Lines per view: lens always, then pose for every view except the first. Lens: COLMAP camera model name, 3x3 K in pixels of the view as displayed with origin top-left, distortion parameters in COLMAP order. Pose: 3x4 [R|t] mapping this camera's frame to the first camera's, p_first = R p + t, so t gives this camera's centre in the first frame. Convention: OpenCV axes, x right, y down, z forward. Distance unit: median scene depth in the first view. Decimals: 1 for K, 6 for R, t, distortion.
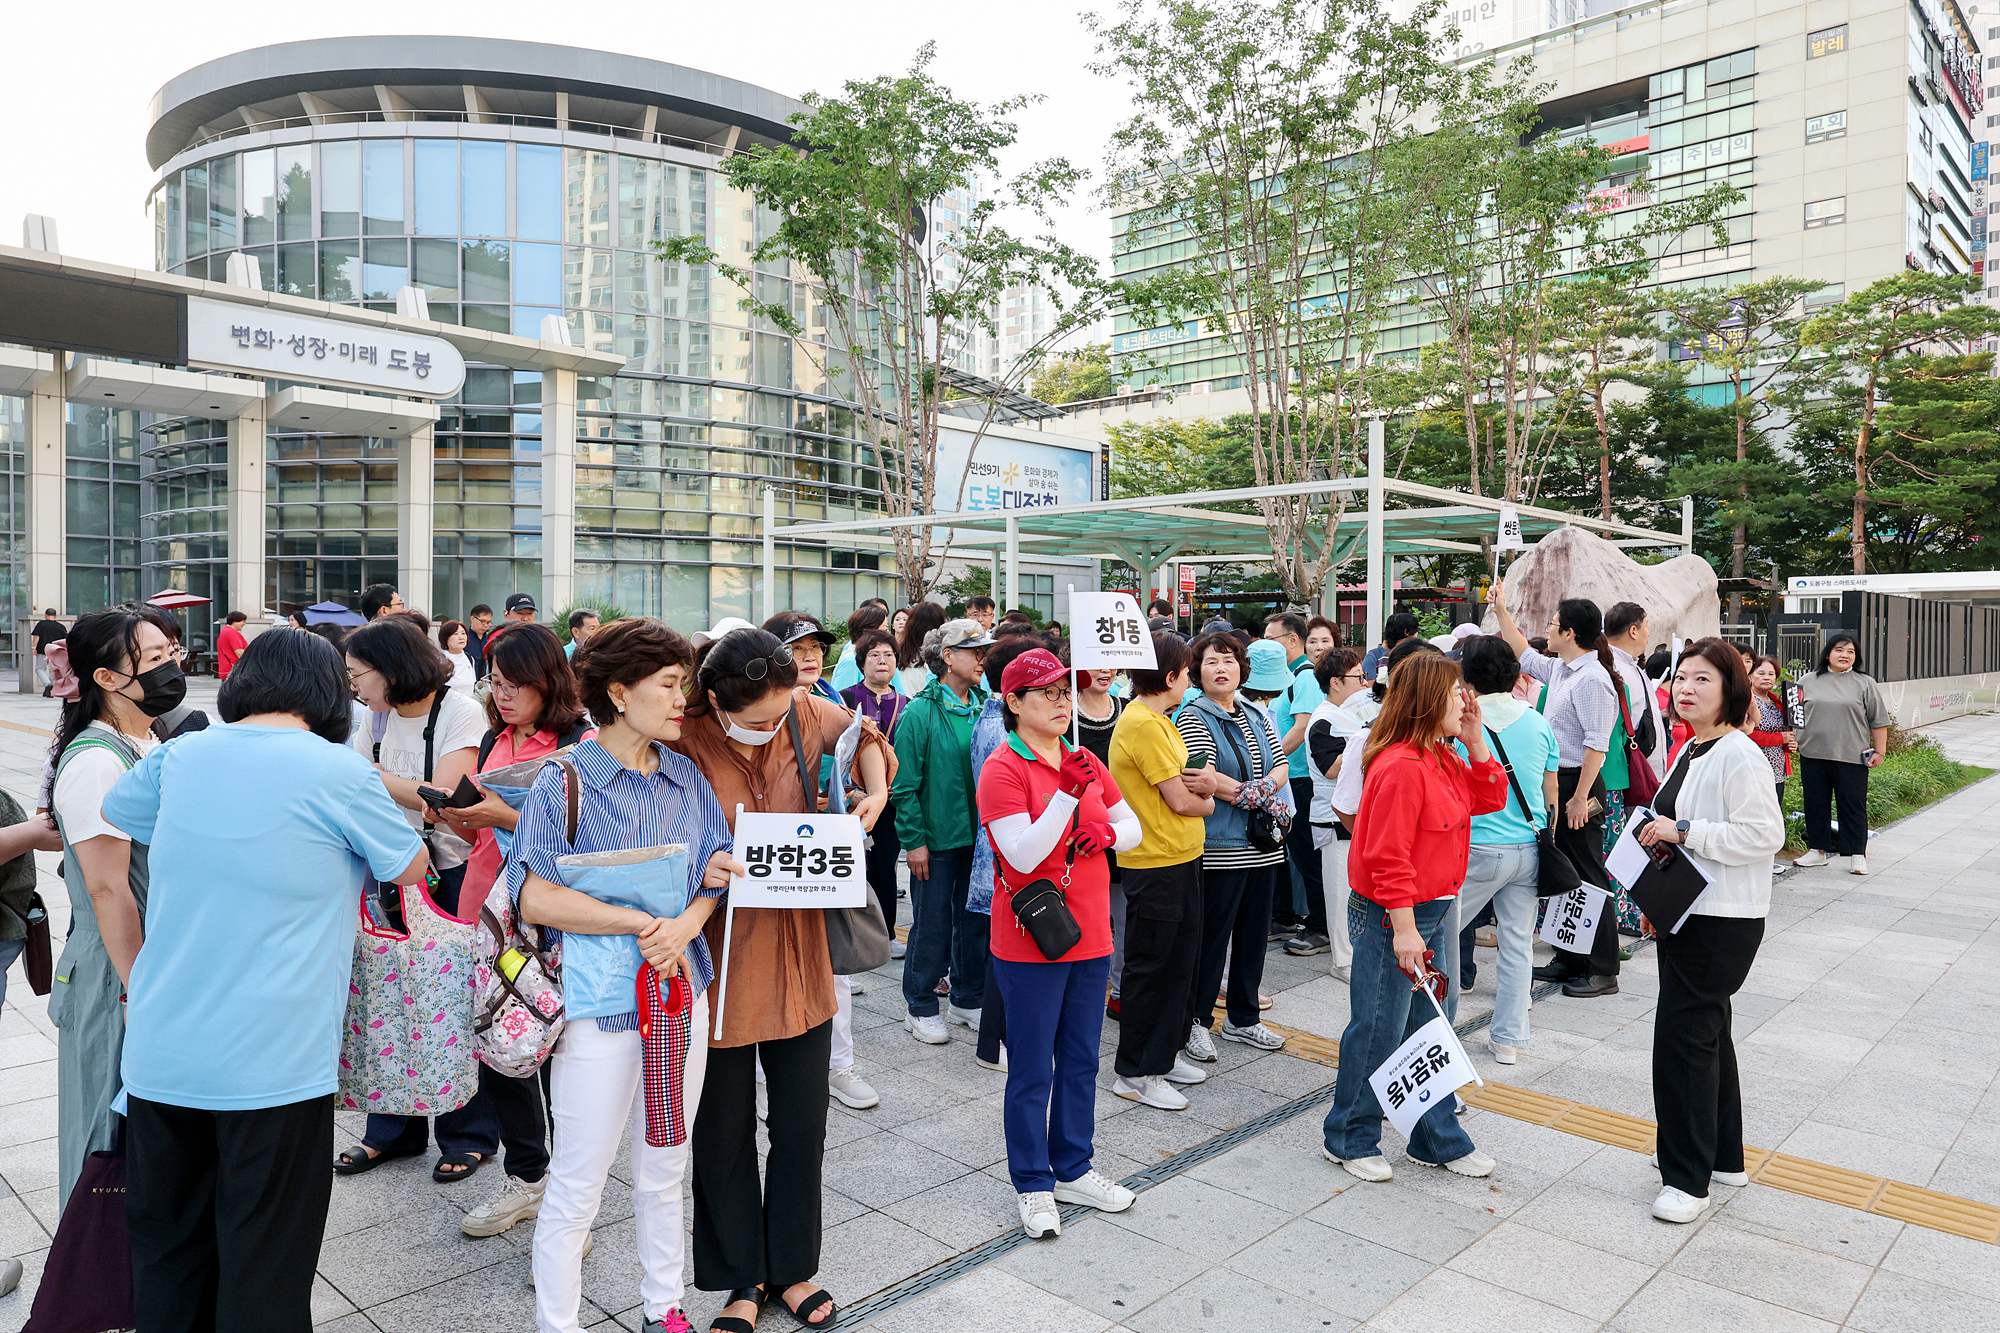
lens RADIAL K [[1340.7, 0, 993.5], [0, 1340.7, 667.1], [0, 0, 1]] dist [-0.000941, -0.001747]
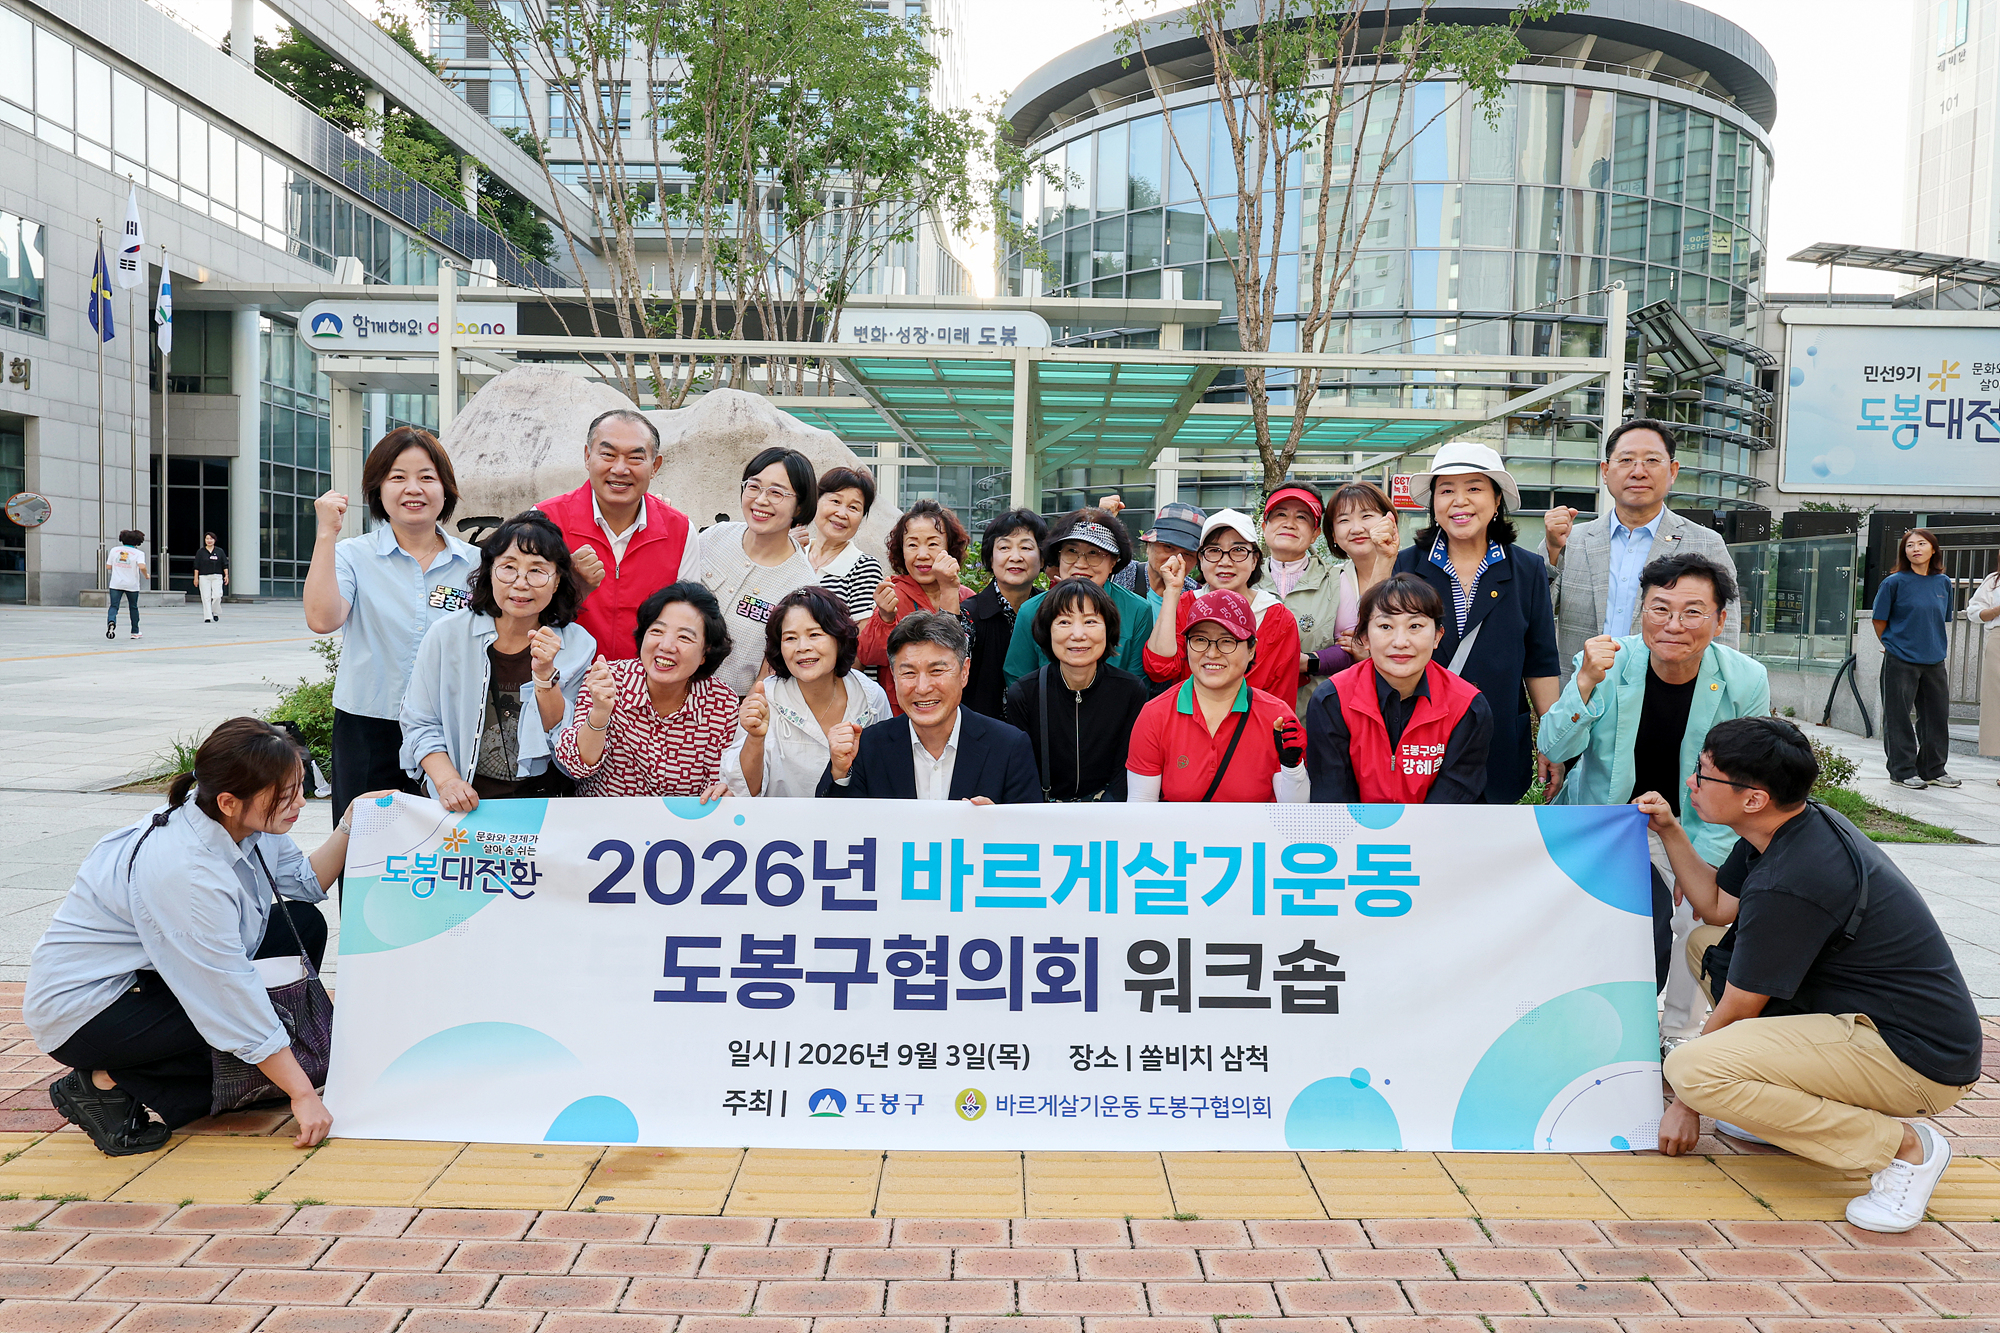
lens RADIAL K [[1341.4, 0, 995.7], [0, 1341.4, 663.7], [0, 0, 1]] dist [0.004914, -0.003695]
pose [[0.669684, 0.048917, -0.741034, 0.427671], [-0.034211, 0.998801, 0.035017, 0.011023], [0.741858, 0.001901, 0.670554, 0.233193]]
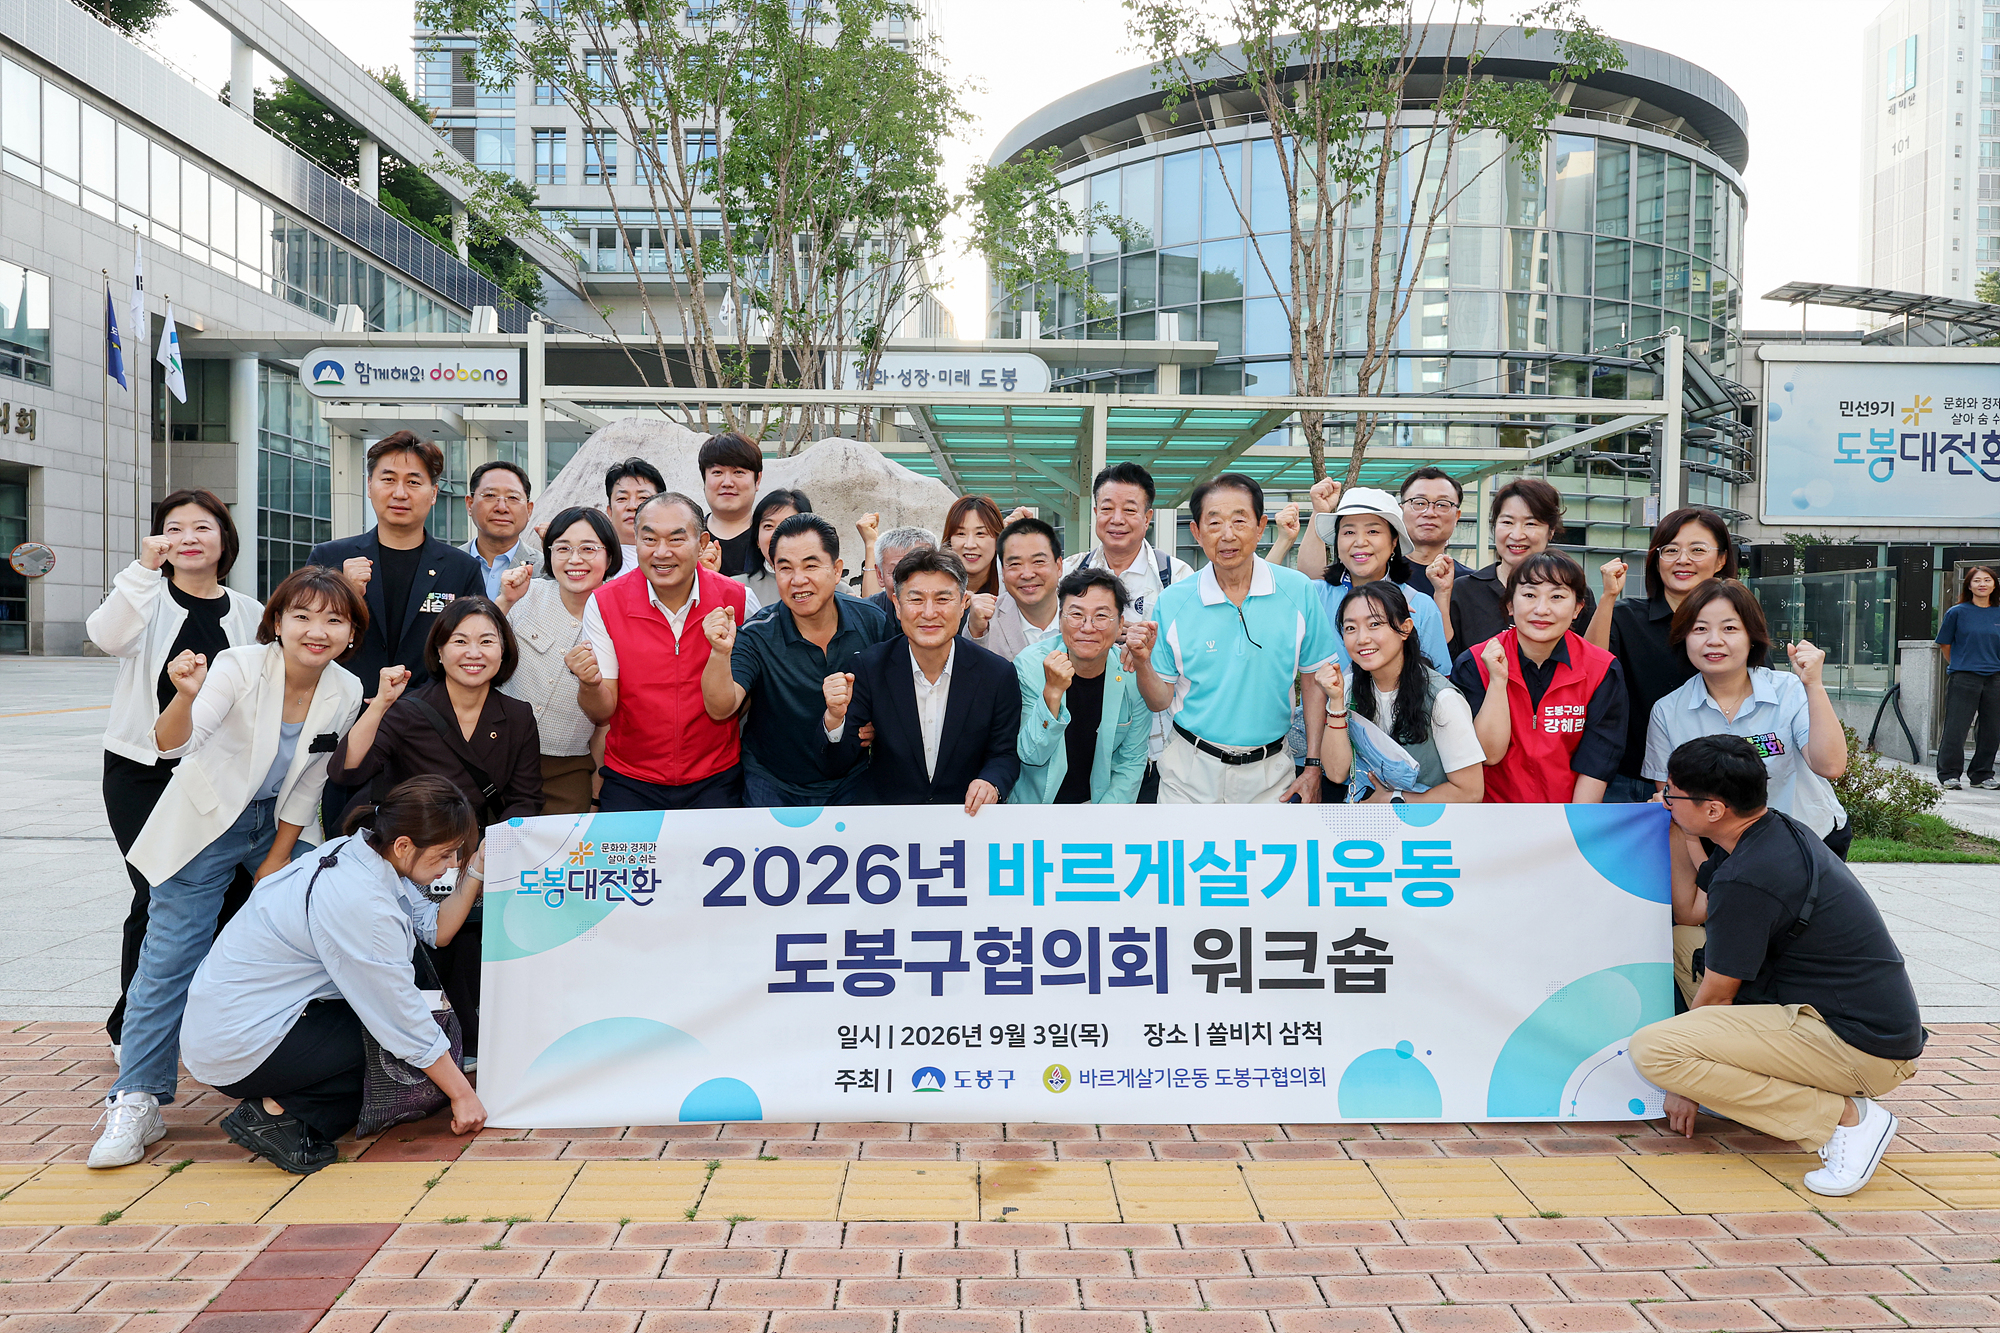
lens RADIAL K [[1343.4, 0, 991.9], [0, 1343.4, 671.4], [0, 0, 1]] dist [-0.002882, -0.000610]
pose [[0.684543, 0.024179, -0.728571, 0.413239], [-0.022603, 0.999673, 0.011939, 0.011164], [0.728622, 0.008295, 0.684866, 0.206300]]
